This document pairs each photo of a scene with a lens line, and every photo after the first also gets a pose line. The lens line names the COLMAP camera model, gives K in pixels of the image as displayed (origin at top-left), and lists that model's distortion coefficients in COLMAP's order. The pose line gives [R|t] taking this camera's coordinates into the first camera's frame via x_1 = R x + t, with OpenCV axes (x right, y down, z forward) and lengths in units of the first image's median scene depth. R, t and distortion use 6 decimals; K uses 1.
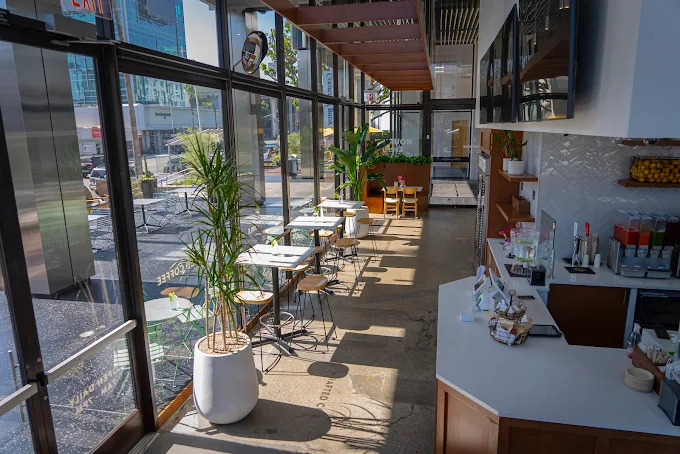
lens RADIAL K [[468.6, 0, 339.5], [0, 468.6, 226.2], [0, 0, 1]] dist [-0.016907, 0.004222]
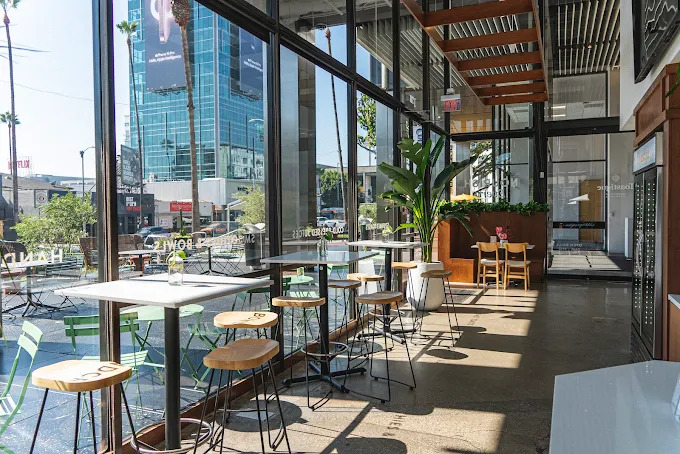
lens RADIAL K [[532.7, 0, 338.7], [0, 532.7, 224.5], [0, 0, 1]] dist [0.001930, 0.000886]
pose [[0.981678, 0.009633, -0.190305, 0.043201], [-0.043002, 0.984157, -0.172006, 0.033611], [0.185633, 0.177038, 0.966539, 0.192811]]
